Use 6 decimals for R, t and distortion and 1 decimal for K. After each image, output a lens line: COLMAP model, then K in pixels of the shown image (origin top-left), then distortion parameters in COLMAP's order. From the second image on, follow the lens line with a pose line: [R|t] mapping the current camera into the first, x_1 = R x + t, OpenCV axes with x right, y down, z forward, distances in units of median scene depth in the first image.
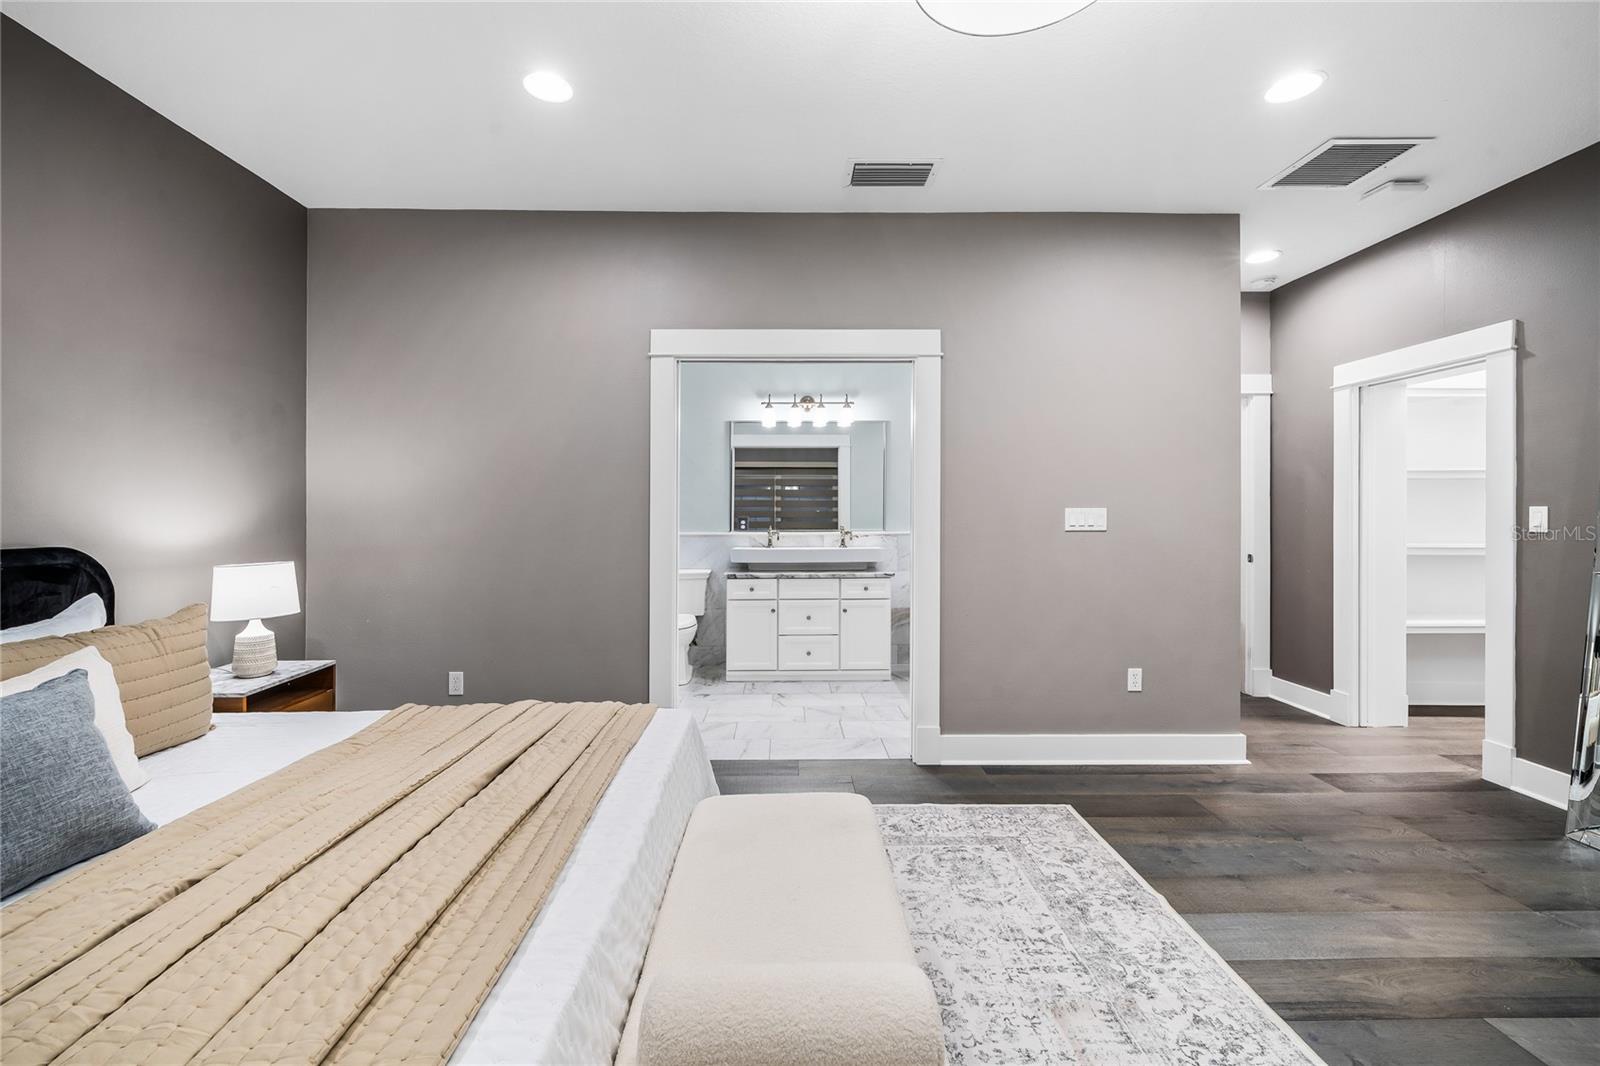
lens RADIAL K [[650.4, 0, 797.6], [0, 650.4, 514.1], [0, 0, 1]] dist [0.000295, -0.005316]
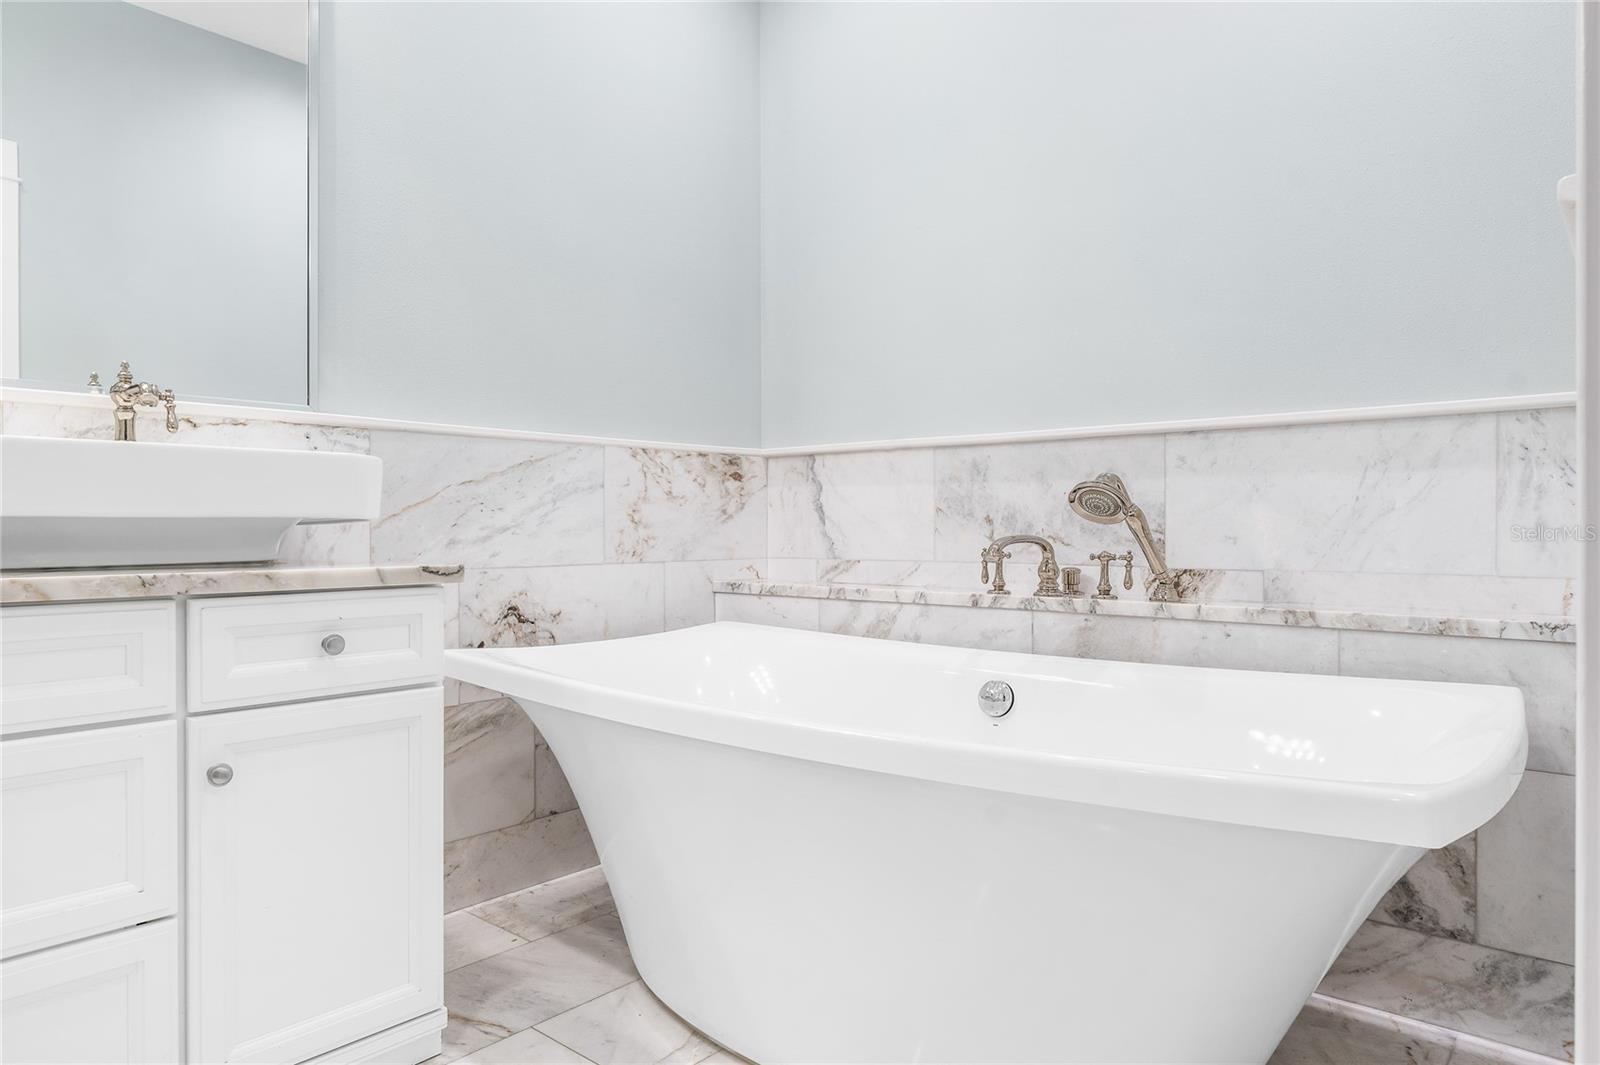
lens RADIAL K [[997.7, 0, 800.0], [0, 997.7, 532.5], [0, 0, 1]] dist [-0.004272, -0.000169]
pose [[0.662369, -0.000411, 0.749178, -0.028948], [0.001255, 0.999999, -0.000561, 0.080487], [-0.749177, 0.001312, 0.662369, 0.690467]]
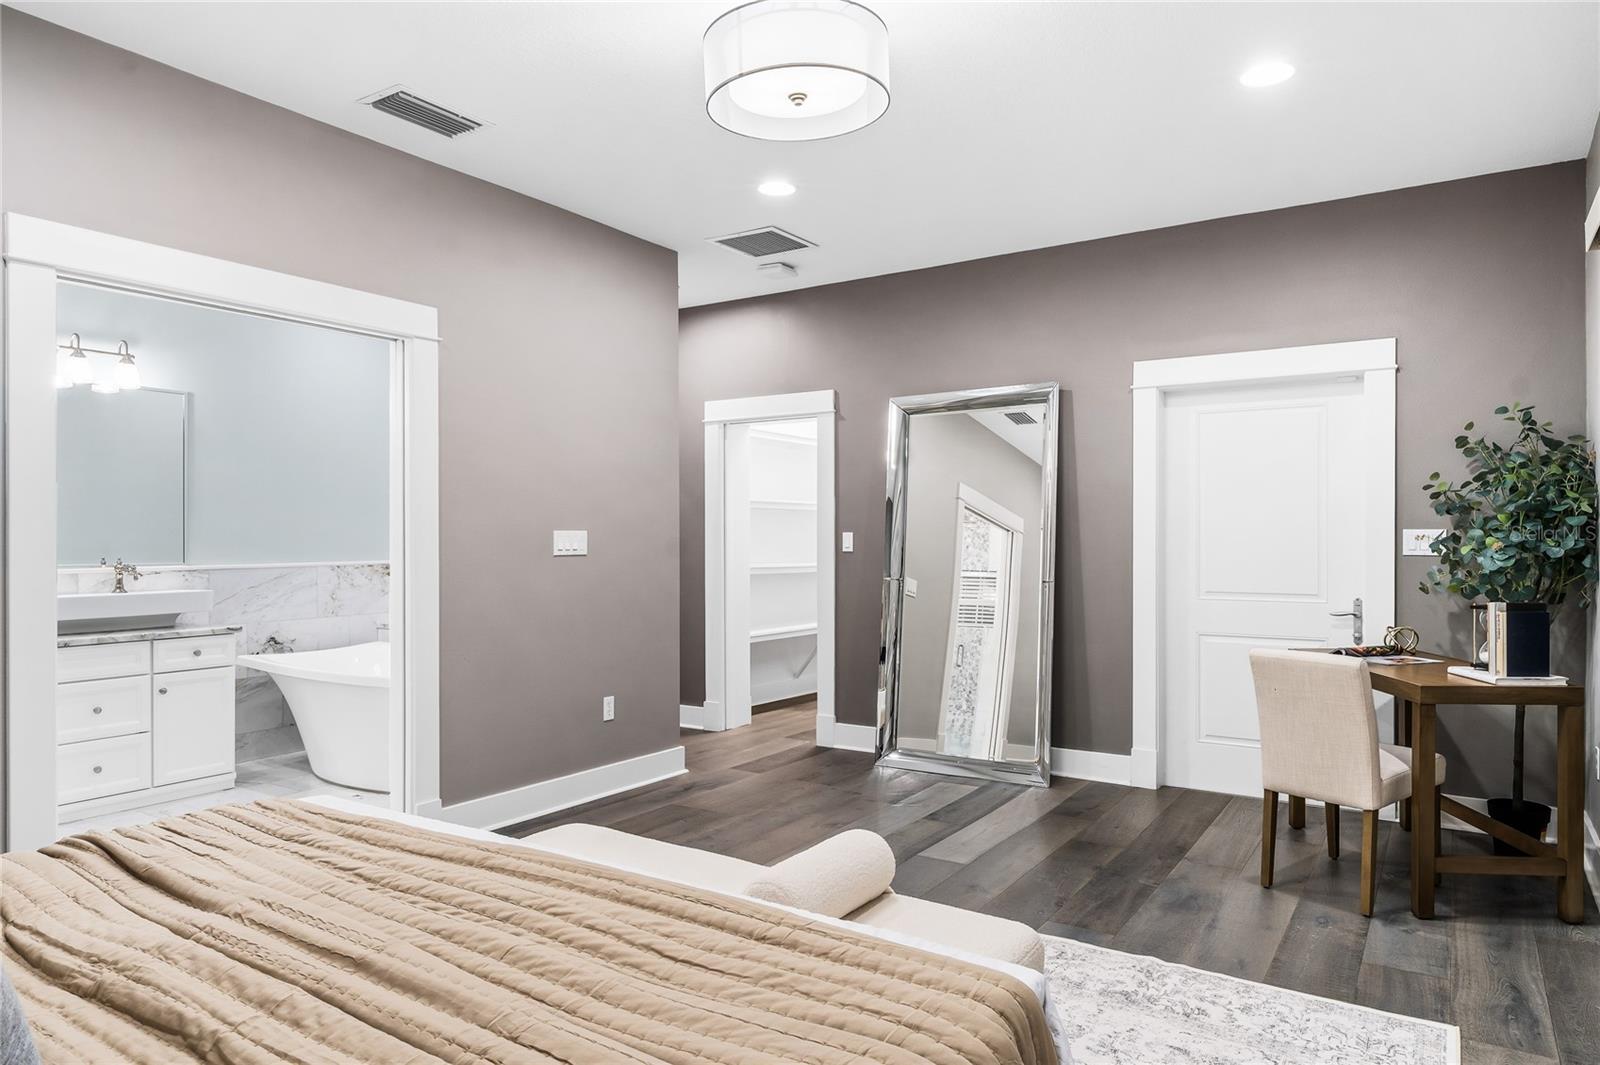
lens RADIAL K [[994.7, 0, 797.7], [0, 994.7, 544.2], [0, 0, 1]] dist [-0.004948, -0.000733]
pose [[0.559523, -0.002099, 0.828812, -0.376883], [0.000378, 0.999997, 0.002277, 0.004692], [-0.828815, -0.000960, 0.559522, -0.042734]]
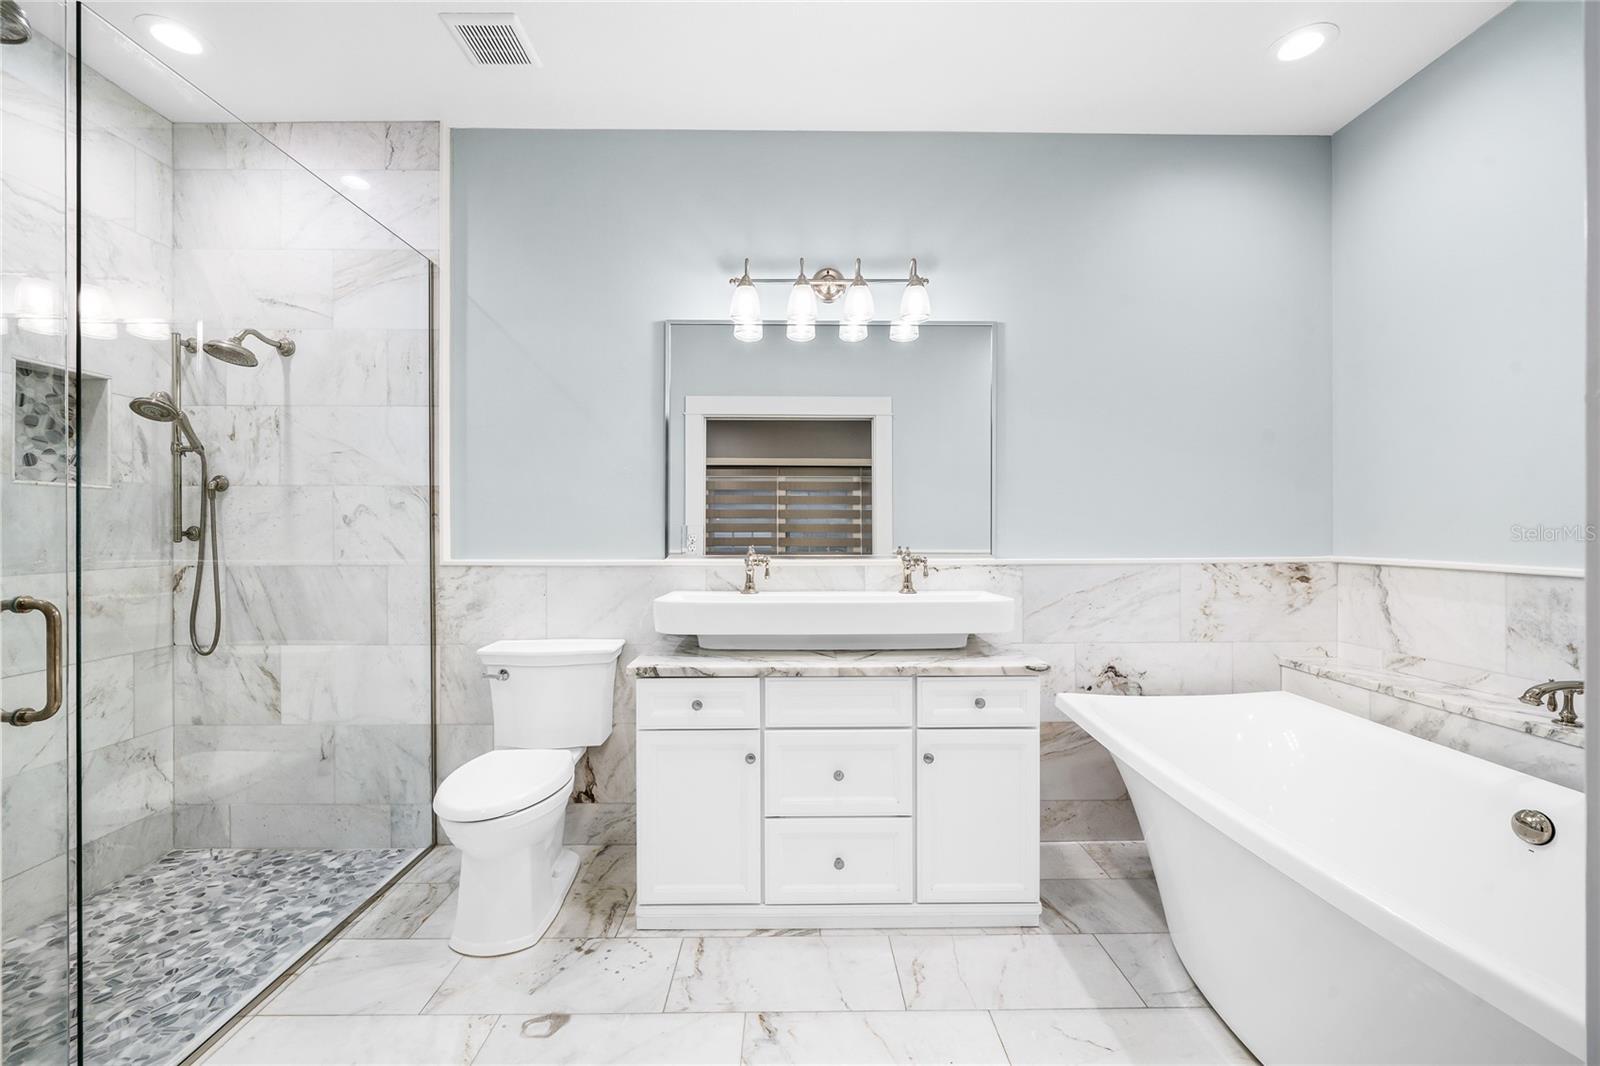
lens RADIAL K [[655.8, 0, 800.0], [0, 655.8, 533.0], [0, 0, 1]] dist [0.002588, -0.000039]
pose [[0.999998, -0.000994, 0.001671, -0.007282], [0.000992, 0.999999, 0.001300, 0.008567], [-0.001673, -0.001299, 0.999998, 0.593274]]
